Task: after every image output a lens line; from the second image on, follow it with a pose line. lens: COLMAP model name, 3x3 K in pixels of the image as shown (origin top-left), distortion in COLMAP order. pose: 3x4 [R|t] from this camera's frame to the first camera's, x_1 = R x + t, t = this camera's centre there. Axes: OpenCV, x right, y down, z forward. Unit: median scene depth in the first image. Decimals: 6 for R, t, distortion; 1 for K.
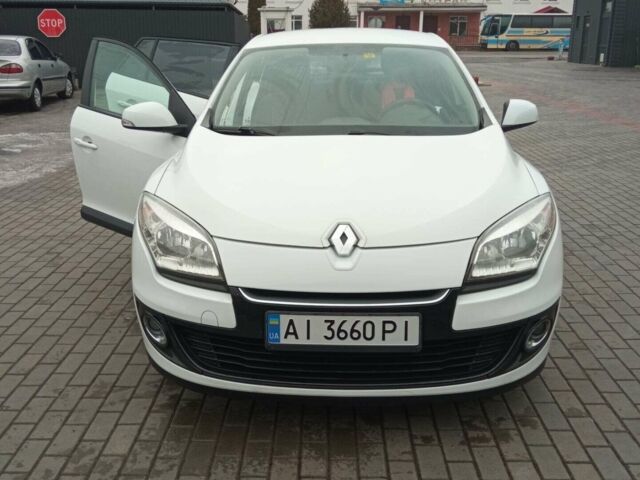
lens RADIAL K [[696.6, 0, 320.0], [0, 696.6, 240.0], [0, 0, 1]] dist [0.085195, -0.284634]
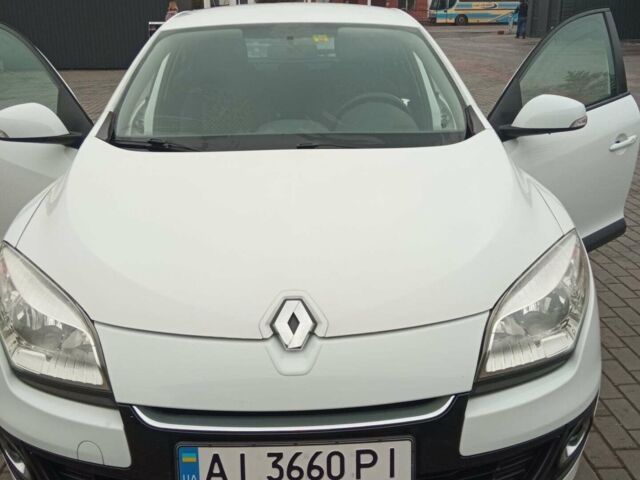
lens RADIAL K [[701.3, 0, 327.5], [0, 701.3, 222.7], [0, 0, 1]] dist [0.023240, -0.005906]
pose [[0.996597, -0.029676, 0.076897, 0.016144], [0.028964, 0.999527, 0.010363, -0.092409], [-0.077168, -0.008100, 0.996985, 0.302609]]
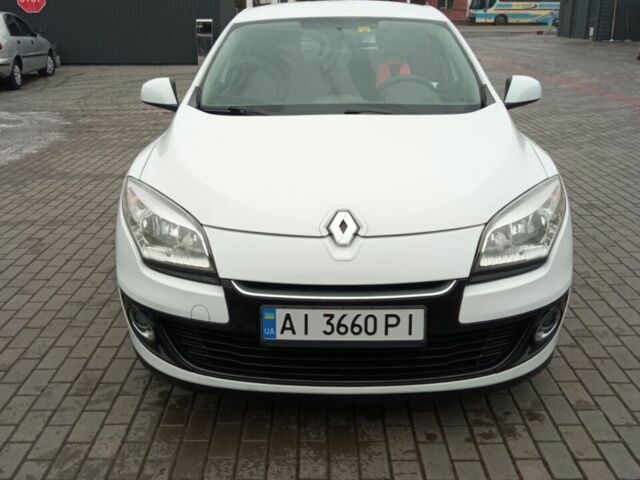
lens RADIAL K [[696.6, 0, 320.0], [0, 696.6, 240.0], [0, 0, 1]] dist [0.085195, -0.284634]
pose [[0.999818, -0.007840, 0.017391, -0.011956], [0.007258, 0.999420, 0.033285, -0.014192], [-0.017642, -0.033152, 0.999295, 0.058250]]
